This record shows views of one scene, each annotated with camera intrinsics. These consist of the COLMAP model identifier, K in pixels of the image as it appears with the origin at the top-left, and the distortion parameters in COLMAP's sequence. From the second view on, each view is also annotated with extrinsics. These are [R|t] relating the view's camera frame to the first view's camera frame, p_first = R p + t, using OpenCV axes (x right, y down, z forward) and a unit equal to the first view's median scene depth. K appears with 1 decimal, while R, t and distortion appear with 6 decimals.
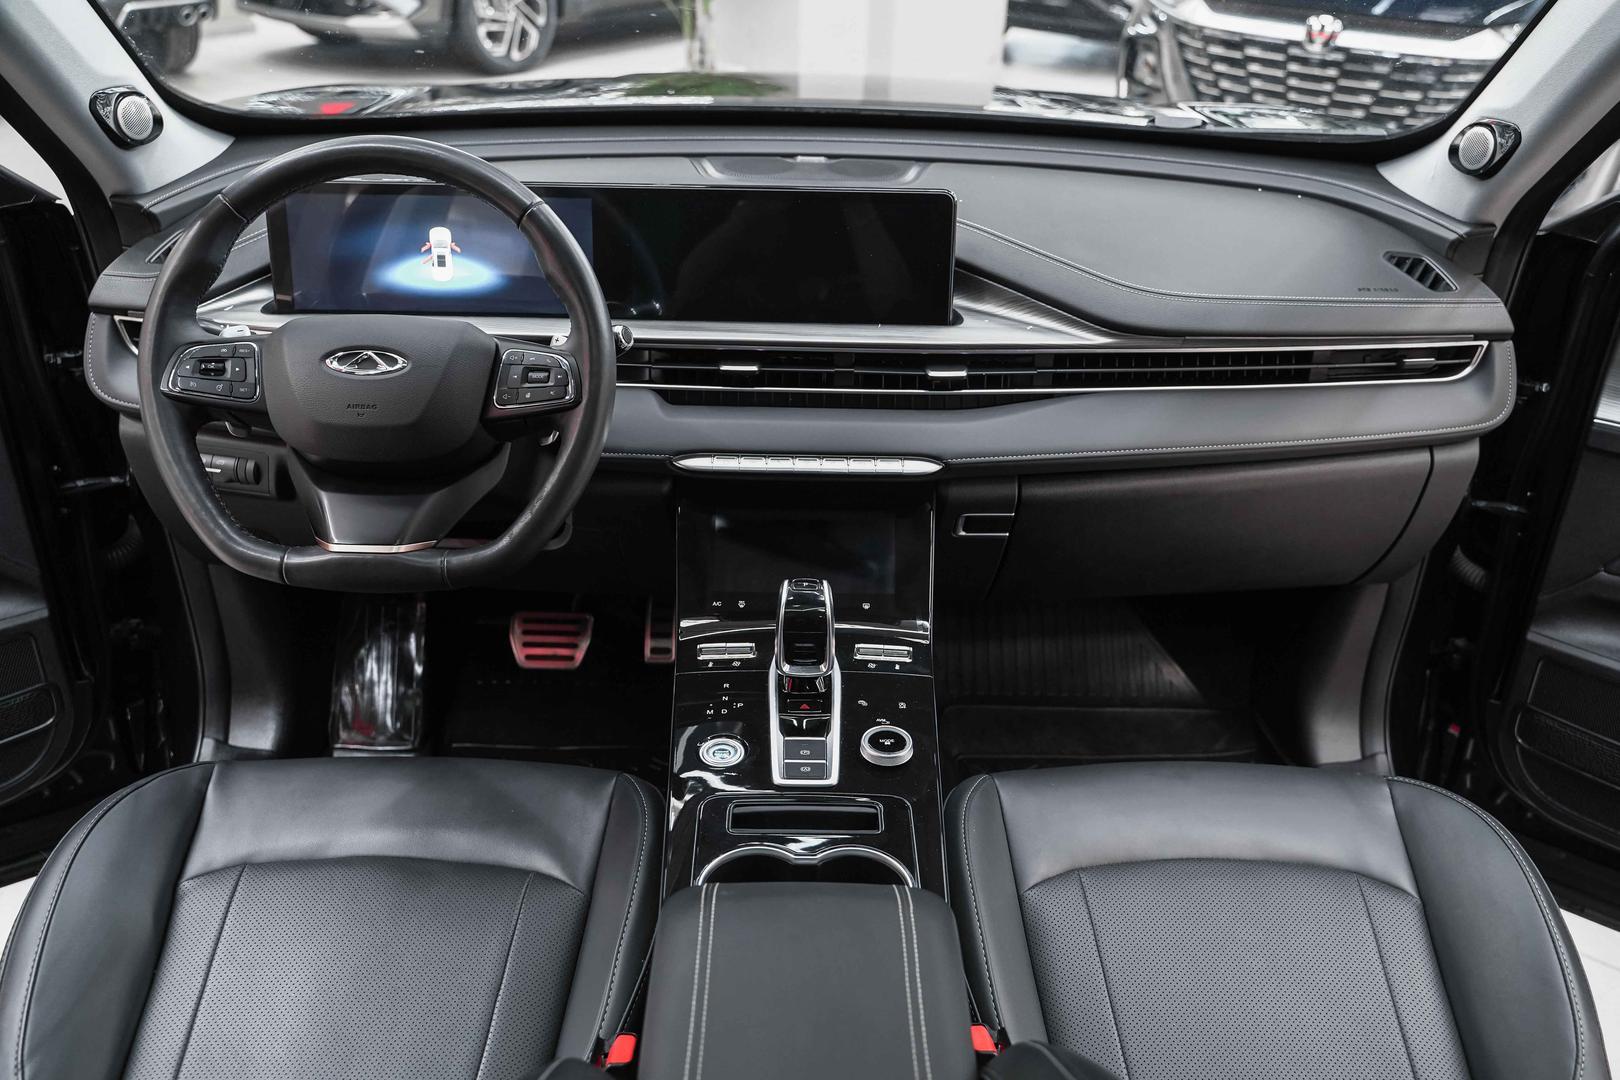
lens RADIAL K [[1294.8, 0, 821.7], [0, 1294.8, 539.7], [0, 0, 1]] dist [-0.018825, 0.007618]
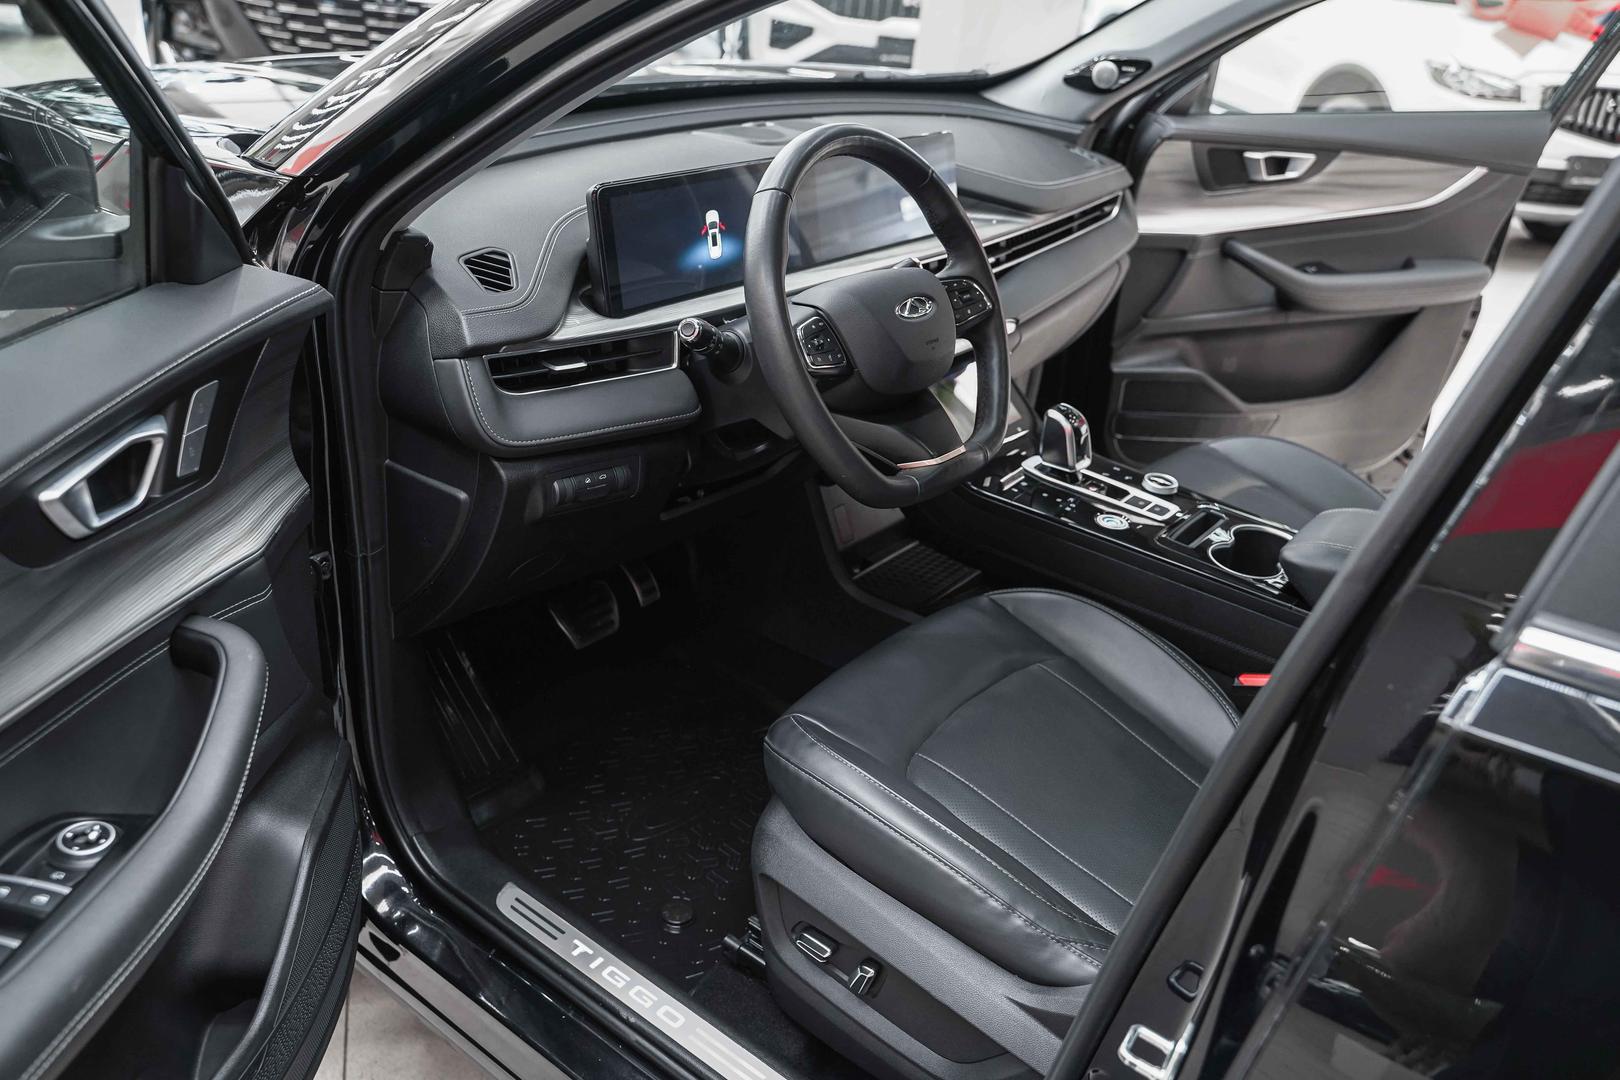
lens RADIAL K [[1294.8, 0, 812.3], [0, 1294.8, 537.9], [0, 0, 1]] dist [-0.018825, 0.007618]
pose [[0.597377, -0.327358, 0.732105, -1.131021], [0.298848, 0.938010, 0.175576, -0.146848], [-0.744198, 0.113903, 0.658176, 0.245079]]
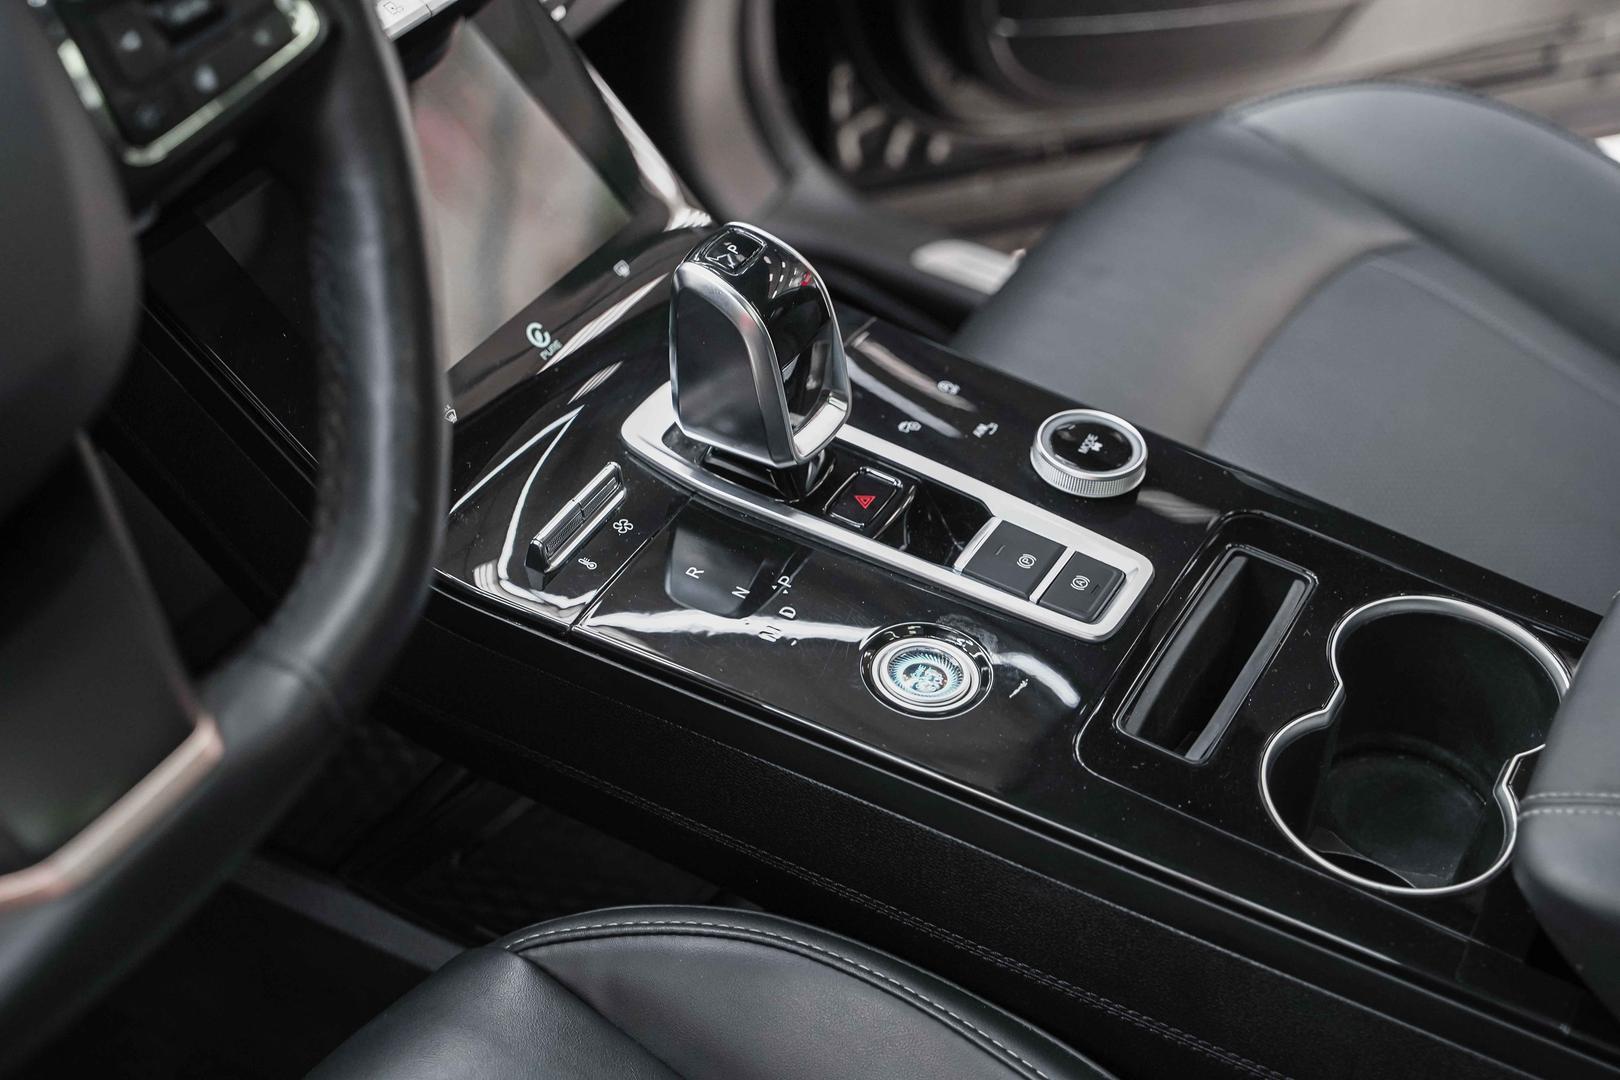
lens RADIAL K [[2460.5, 0, 809.9], [0, 2460.5, 540.8], [0, 0, 1]] dist [-0.045681, 0.000000]
pose [[0.478708, -0.536432, 0.695039, -0.519855], [0.341085, 0.843086, 0.415772, -0.178799], [-0.809012, 0.038034, 0.586561, 0.470194]]
